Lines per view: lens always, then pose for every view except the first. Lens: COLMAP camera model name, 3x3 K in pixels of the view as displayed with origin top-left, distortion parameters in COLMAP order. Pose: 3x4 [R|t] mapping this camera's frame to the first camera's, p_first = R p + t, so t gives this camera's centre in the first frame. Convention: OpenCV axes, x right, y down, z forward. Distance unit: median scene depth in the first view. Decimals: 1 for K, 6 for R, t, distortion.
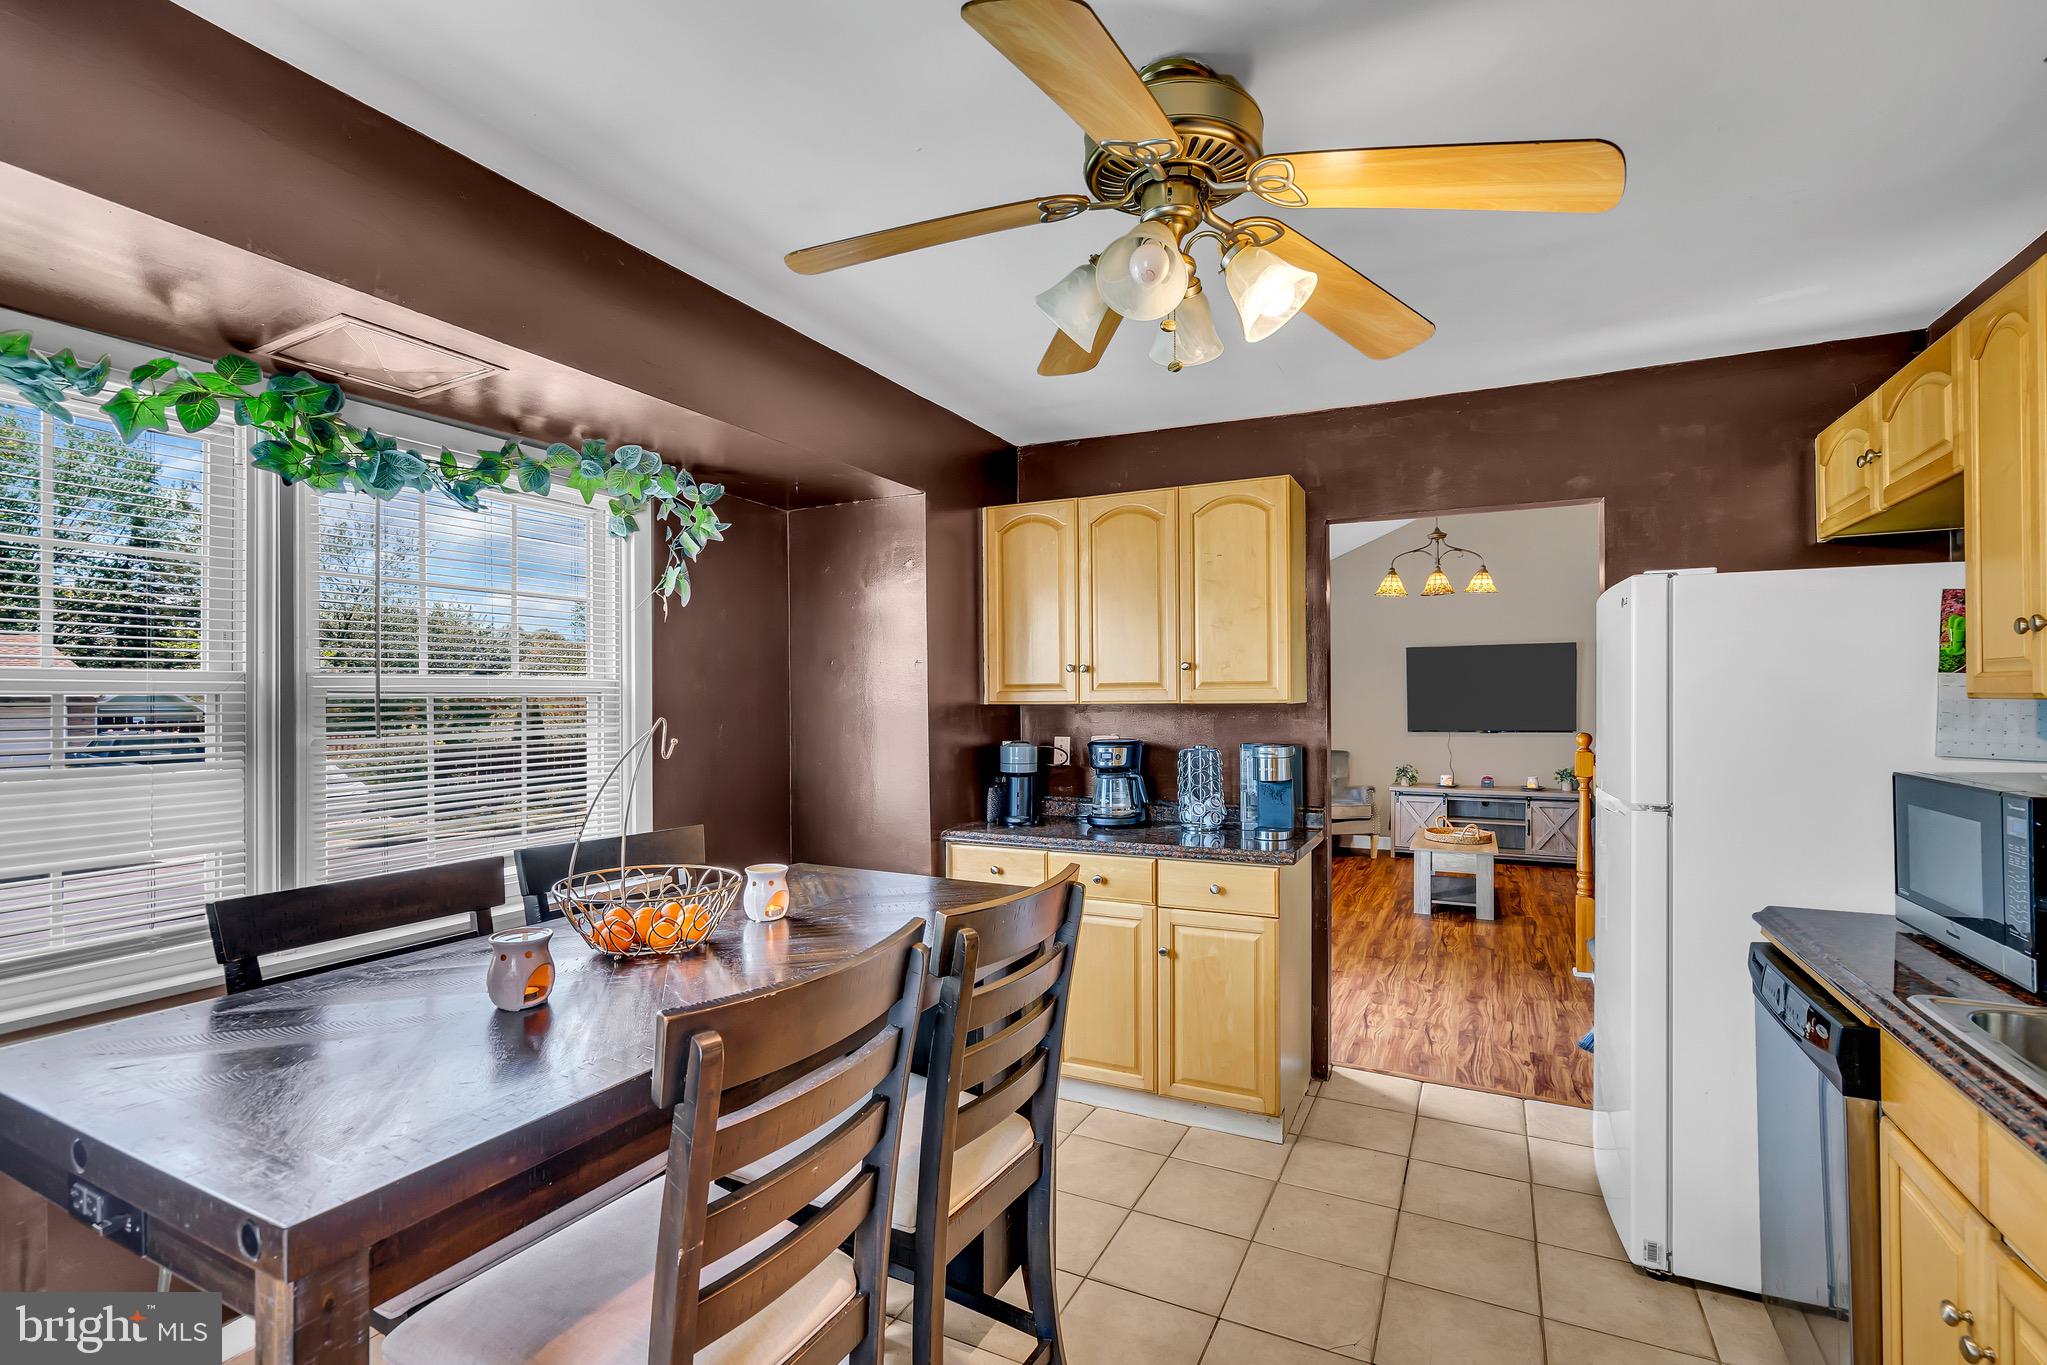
lens RADIAL K [[928.5, 0, 1027.2], [0, 928.5, 700.4], [0, 0, 1]] dist [-0.000622, 0.000015]
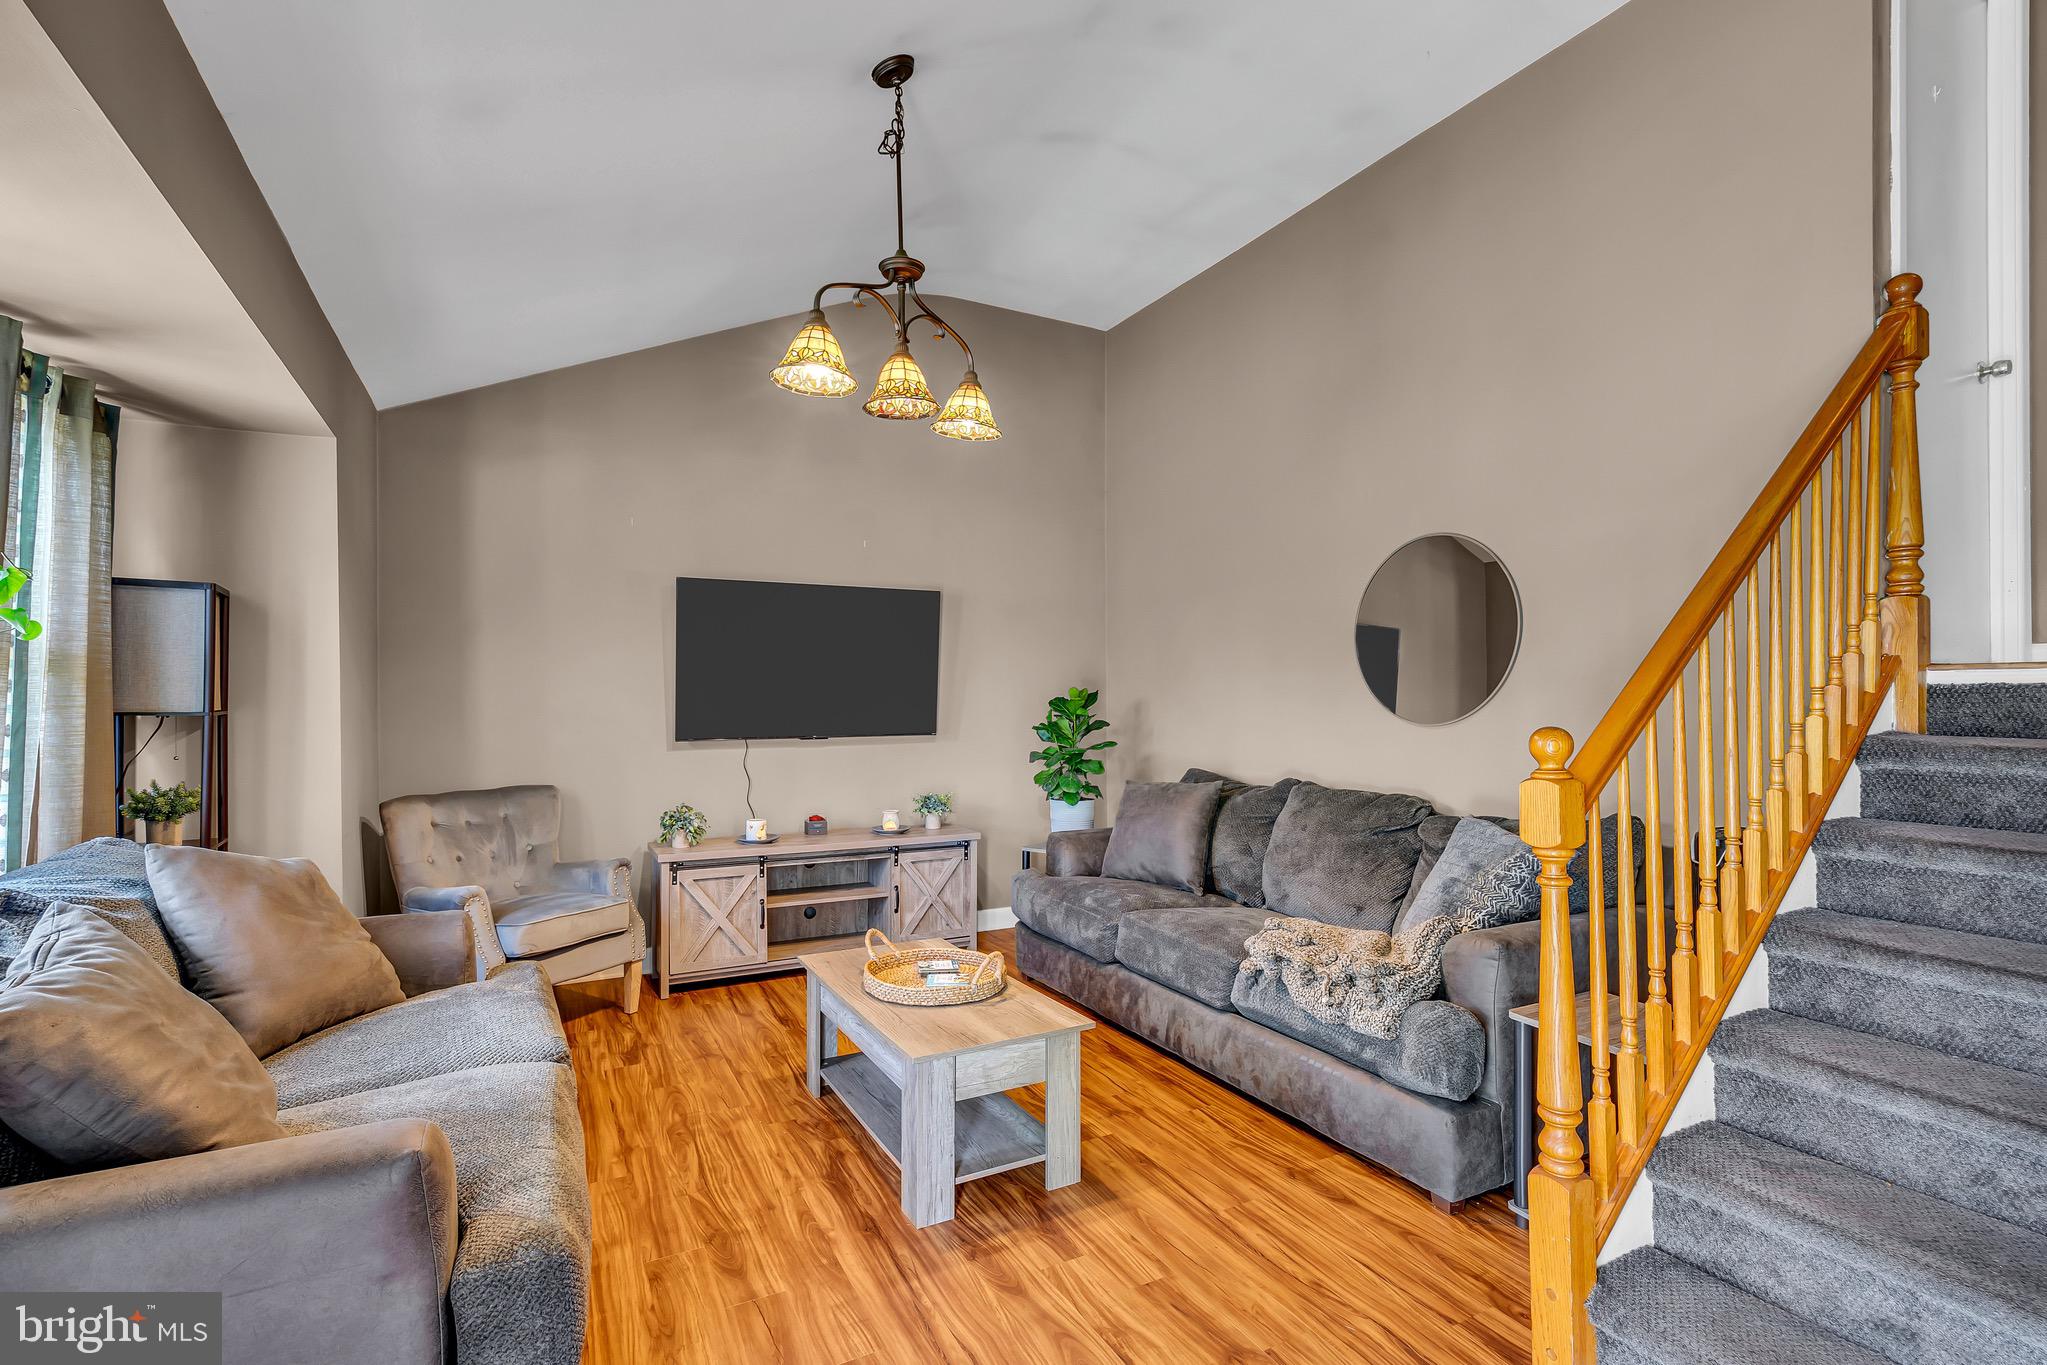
lens RADIAL K [[928.5, 0, 1027.2], [0, 928.5, 700.4], [0, 0, 1]] dist [-0.000622, 0.000015]
pose [[0.582865, 0.010383, 0.812503, 0.112442], [0.002613, 0.999889, -0.014652, 0.020683], [-0.812565, 0.010663, 0.582773, 0.590824]]
